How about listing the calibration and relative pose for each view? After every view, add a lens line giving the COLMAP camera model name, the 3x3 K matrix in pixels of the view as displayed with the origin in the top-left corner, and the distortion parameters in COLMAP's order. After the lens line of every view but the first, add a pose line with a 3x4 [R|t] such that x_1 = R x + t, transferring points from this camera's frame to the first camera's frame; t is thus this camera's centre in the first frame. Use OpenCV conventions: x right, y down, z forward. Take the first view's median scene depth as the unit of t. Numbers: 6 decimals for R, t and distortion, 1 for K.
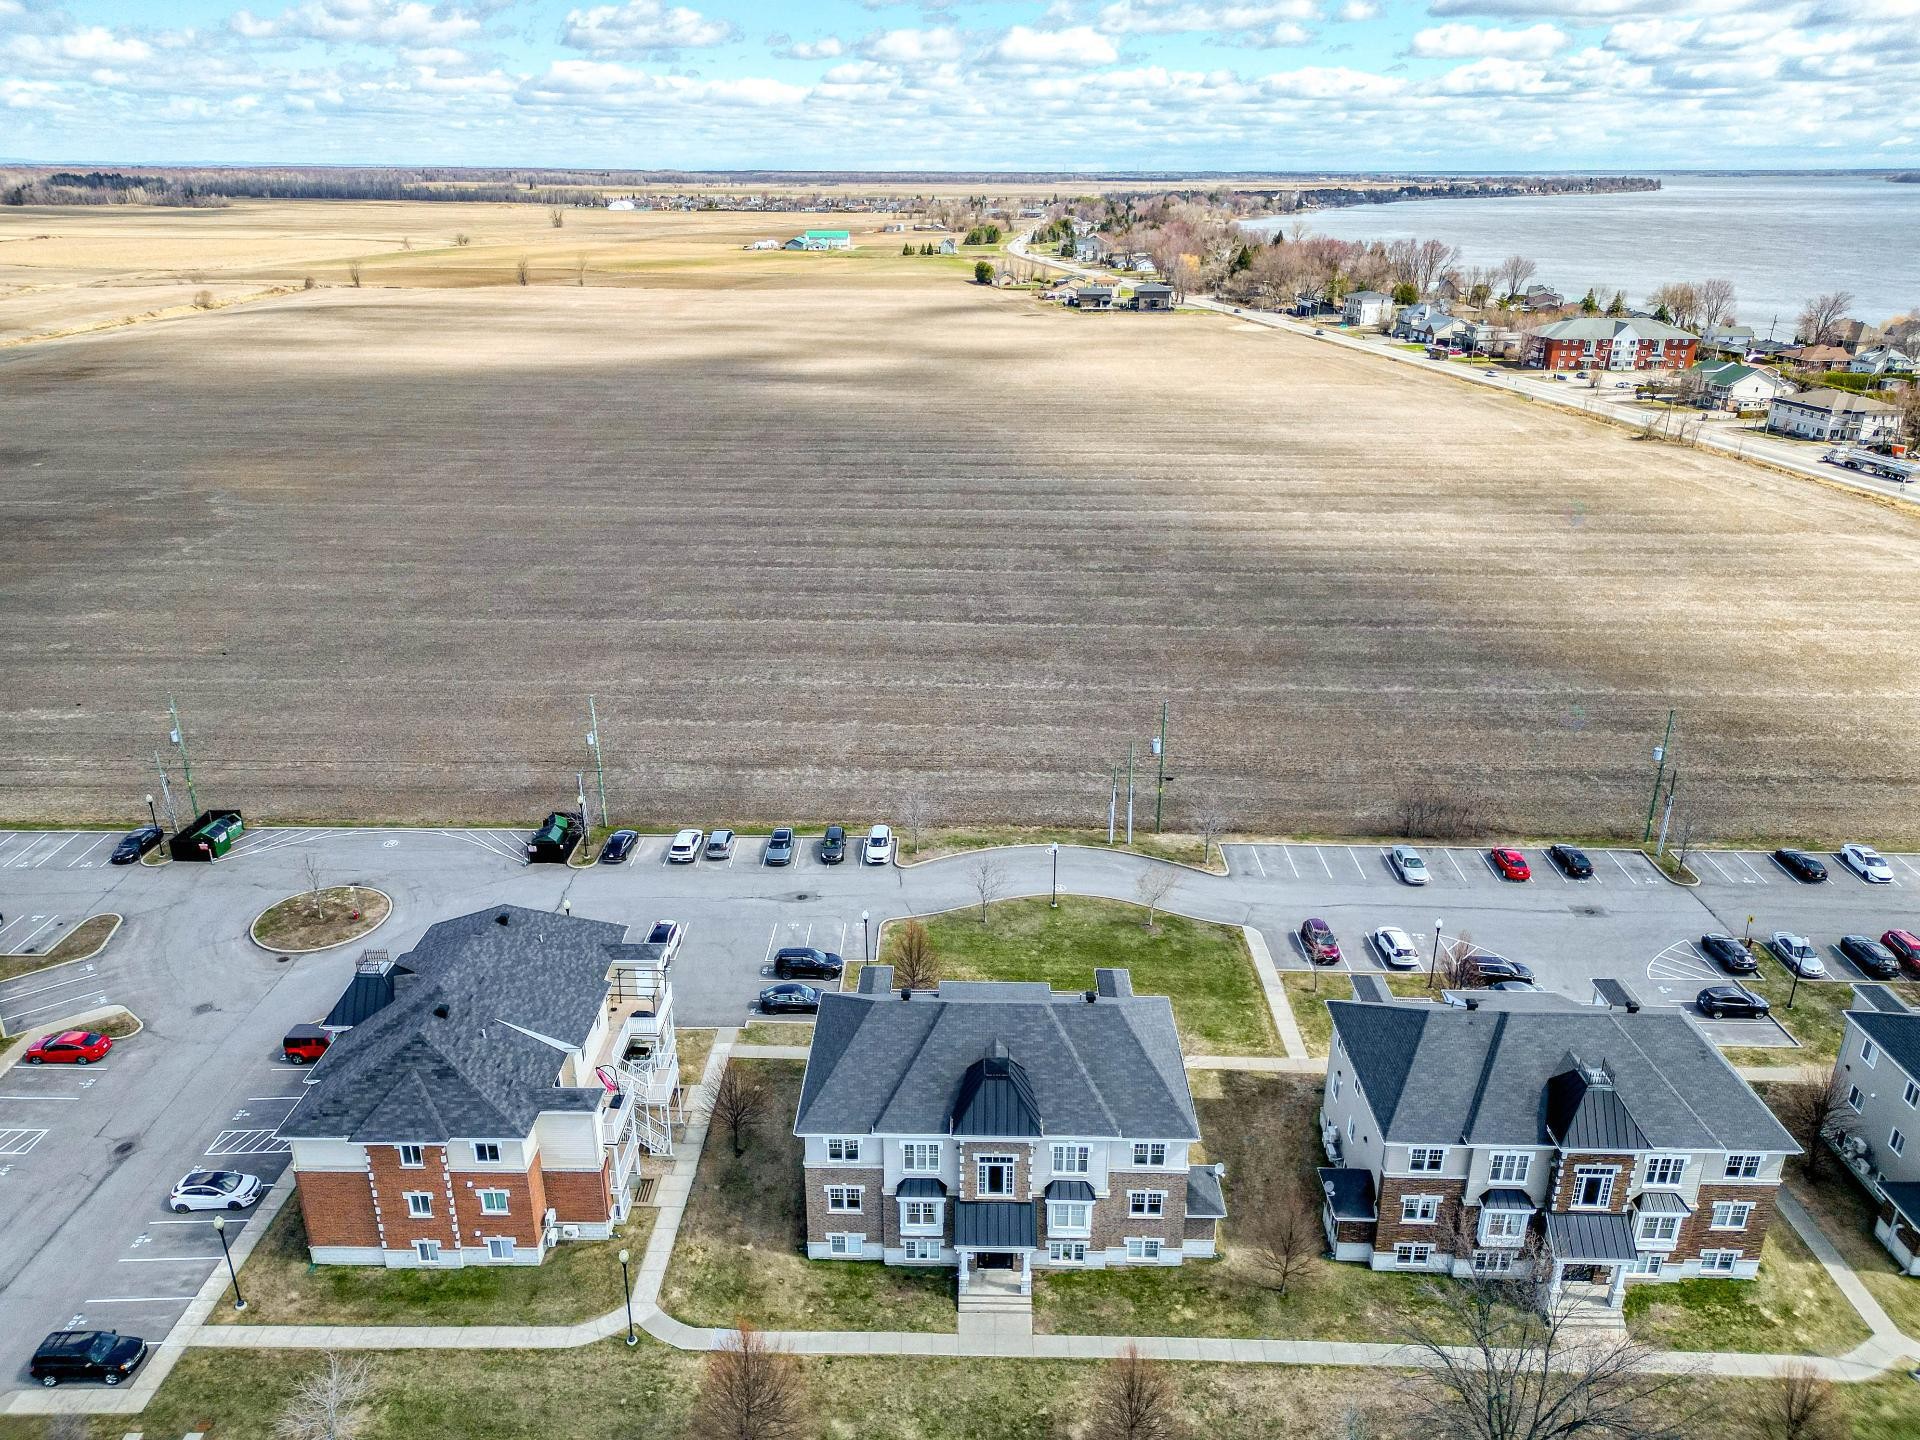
lens RADIAL K [[1430.9, 0, 949.2], [0, 1430.9, 542.9], [0, 0, 1]] dist [0.026264, -0.001722]
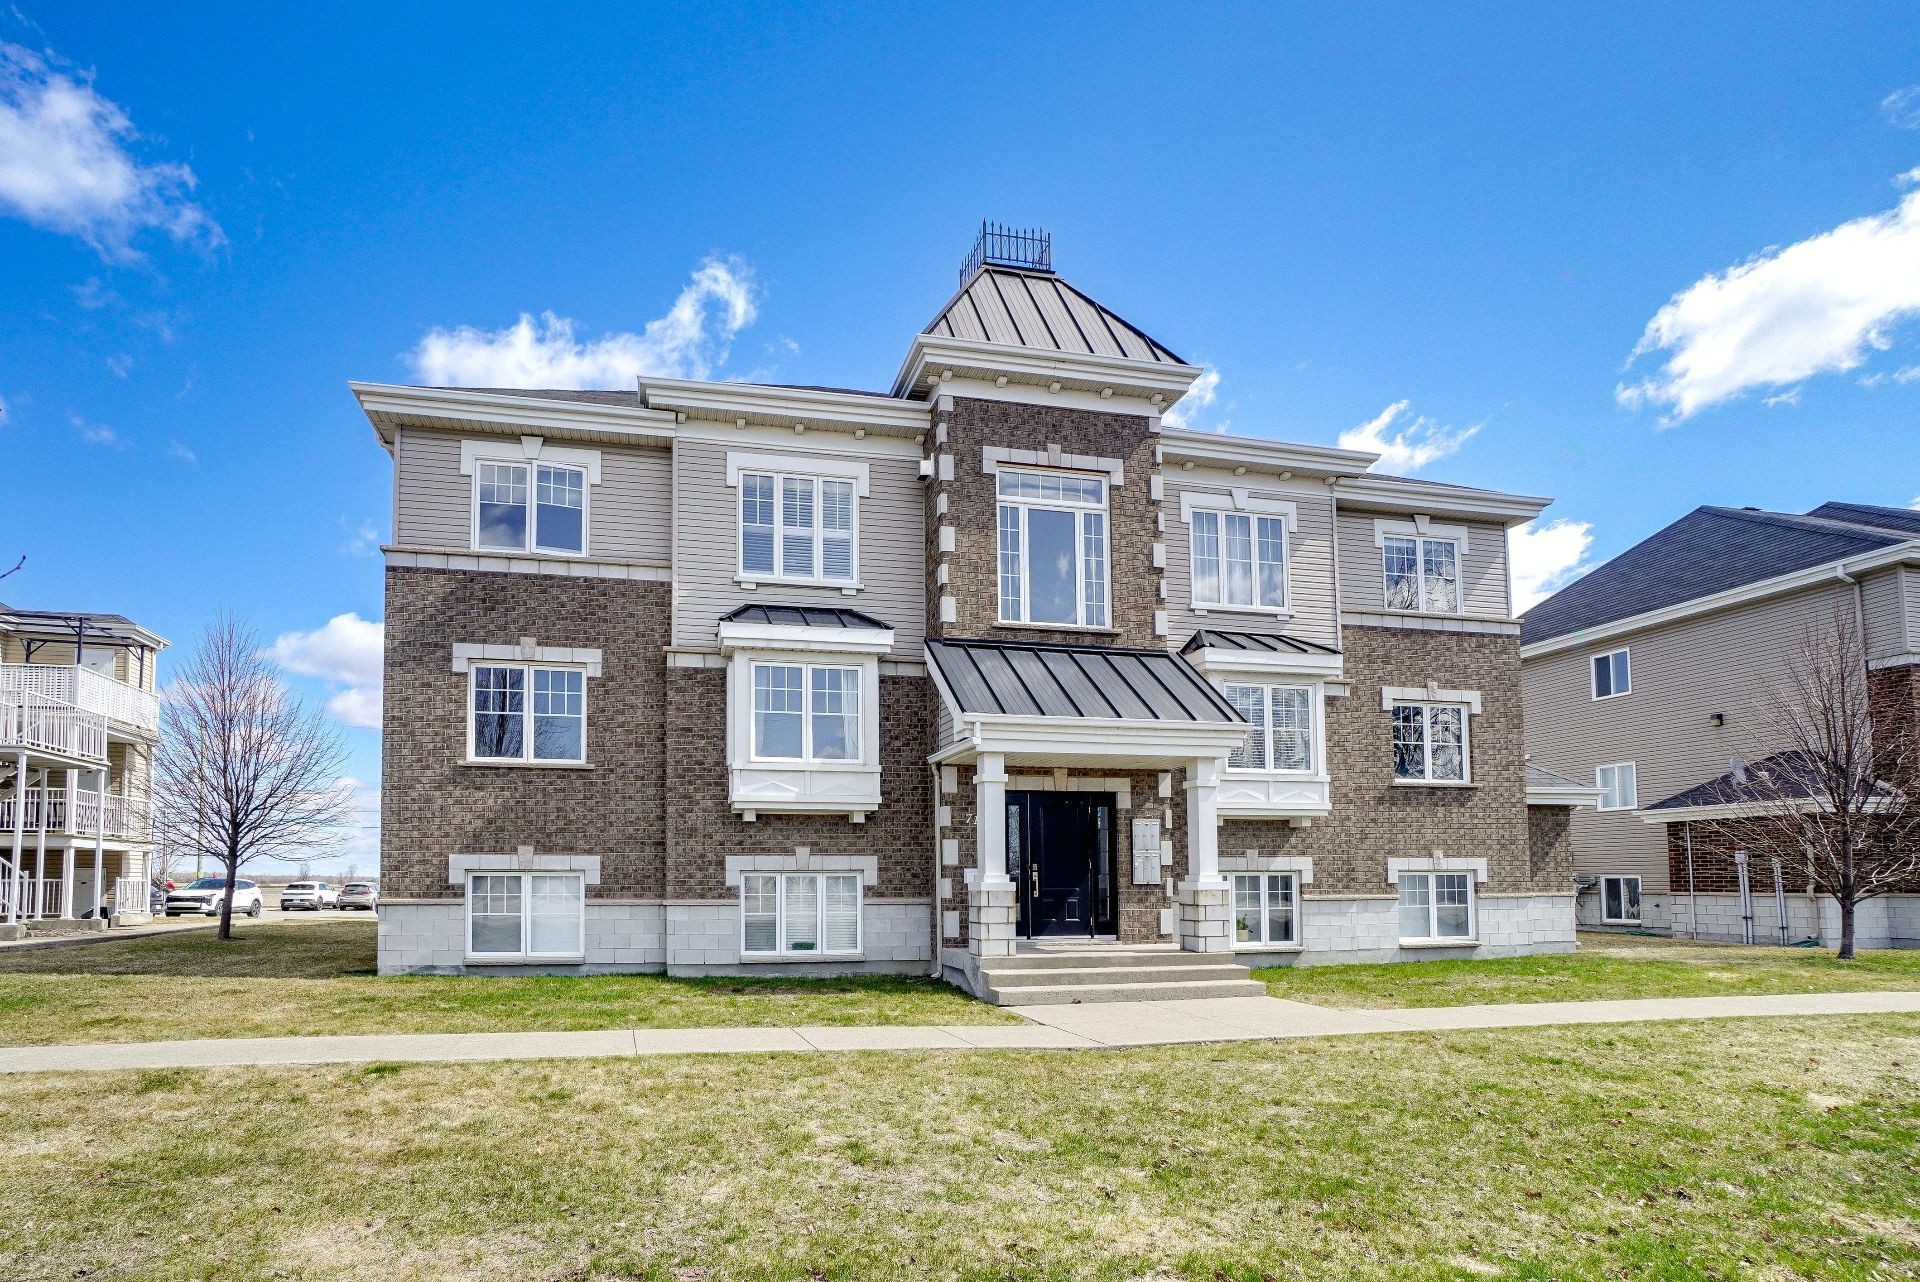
lens RADIAL K [[923.6, 0, 819.5], [0, 923.6, 837.5], [0, 0, 1]] dist [-0.017880, 0.000215]
pose [[0.977474, 0.005857, 0.210974, -0.054726], [0.059358, 0.951637, -0.301437, 0.542703], [-0.202536, 0.307170, 0.929853, 0.837980]]
